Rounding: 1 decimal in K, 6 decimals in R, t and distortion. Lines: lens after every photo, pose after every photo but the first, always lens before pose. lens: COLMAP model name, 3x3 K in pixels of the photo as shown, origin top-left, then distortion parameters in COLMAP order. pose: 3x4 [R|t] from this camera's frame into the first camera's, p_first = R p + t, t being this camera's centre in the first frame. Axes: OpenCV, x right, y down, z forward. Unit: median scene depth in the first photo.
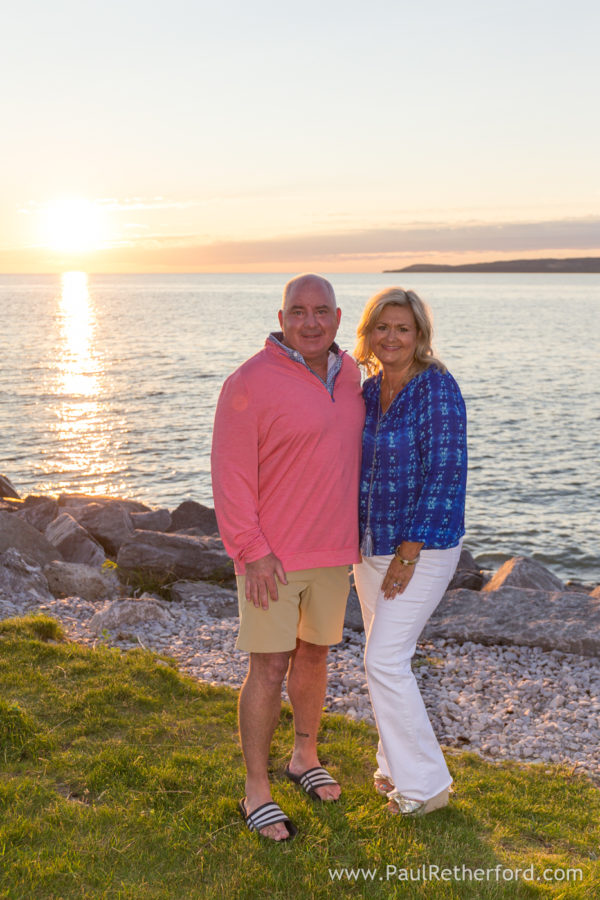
lens RADIAL K [[1037.8, 0, 300.0], [0, 1037.8, 451.6], [0, 0, 1]] dist [0.021274, 0.000000]
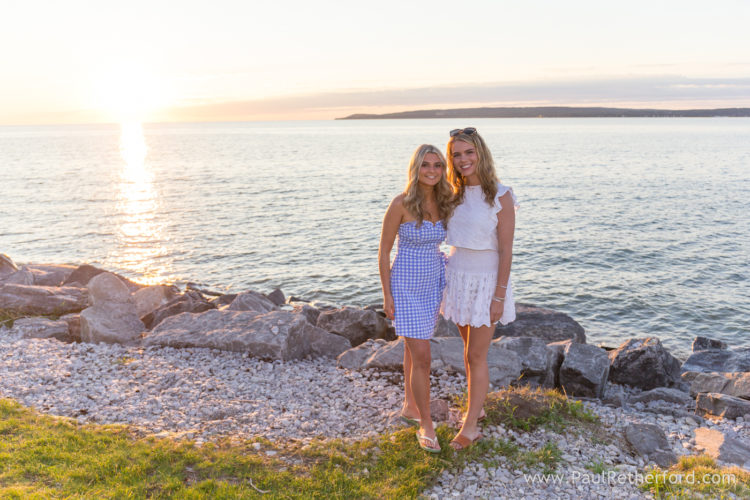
lens RADIAL K [[634.4, 0, 374.9], [0, 634.4, 248.4], [0, 0, 1]] dist [-0.003305, 0.001659]
pose [[0.993369, -0.038599, 0.108292, 0.287002], [0.035542, 0.998917, 0.030019, 0.014113], [-0.109334, -0.025971, 0.993666, 0.018143]]
